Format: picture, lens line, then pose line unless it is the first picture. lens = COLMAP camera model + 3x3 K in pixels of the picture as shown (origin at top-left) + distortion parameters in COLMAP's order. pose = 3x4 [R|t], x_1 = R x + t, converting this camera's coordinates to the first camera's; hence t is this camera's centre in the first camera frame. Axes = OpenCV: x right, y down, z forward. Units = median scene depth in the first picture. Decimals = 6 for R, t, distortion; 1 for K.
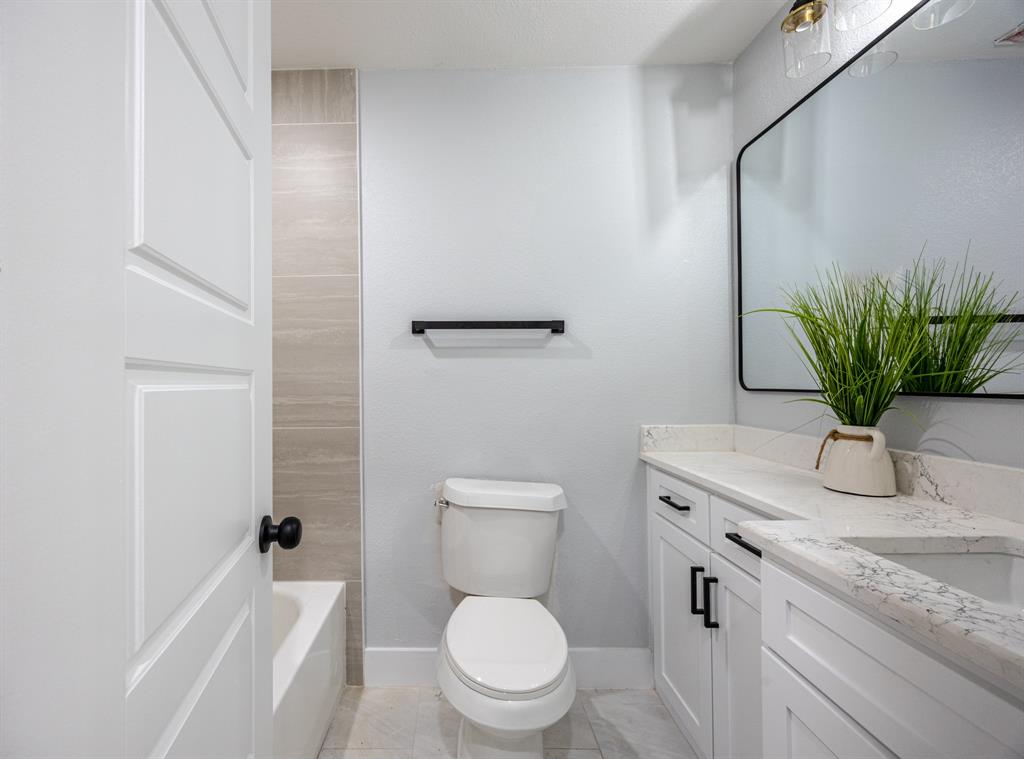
lens RADIAL K [[493.4, 0, 508.8], [0, 493.4, 379.5], [0, 0, 1]] dist [0.004518, -0.000142]
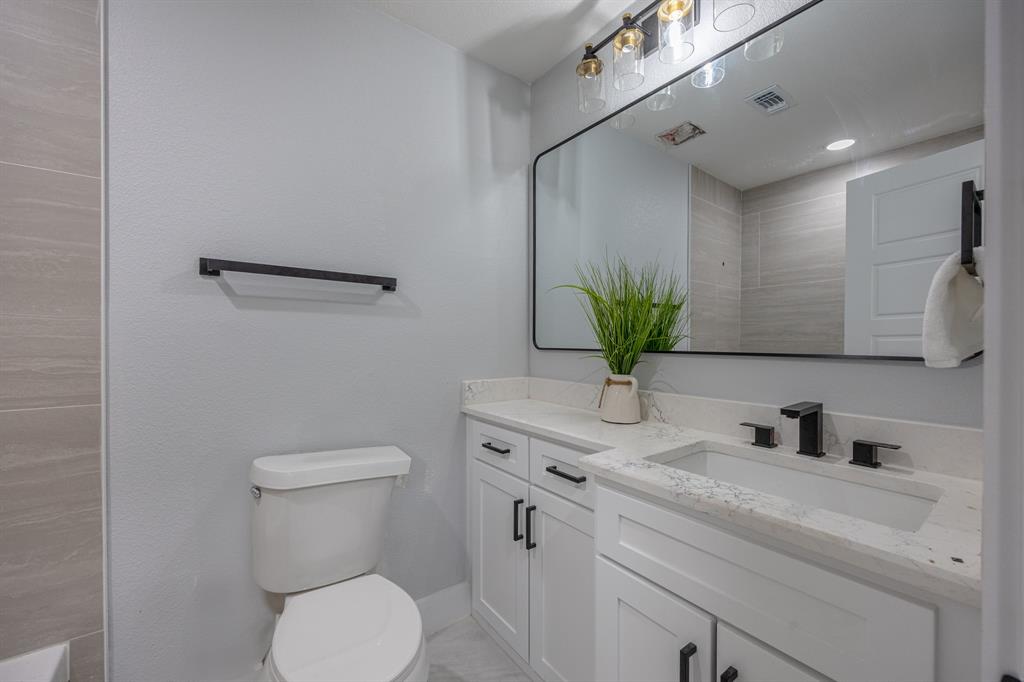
lens RADIAL K [[399.5, 0, 513.6], [0, 399.5, 343.5], [0, 0, 1]] dist [-0.001501, 0.000898]
pose [[0.800594, 0.007800, 0.599157, -0.183592], [-0.012097, 0.999922, 0.003146, 0.005014], [-0.599085, -0.009767, 0.800626, 0.231921]]
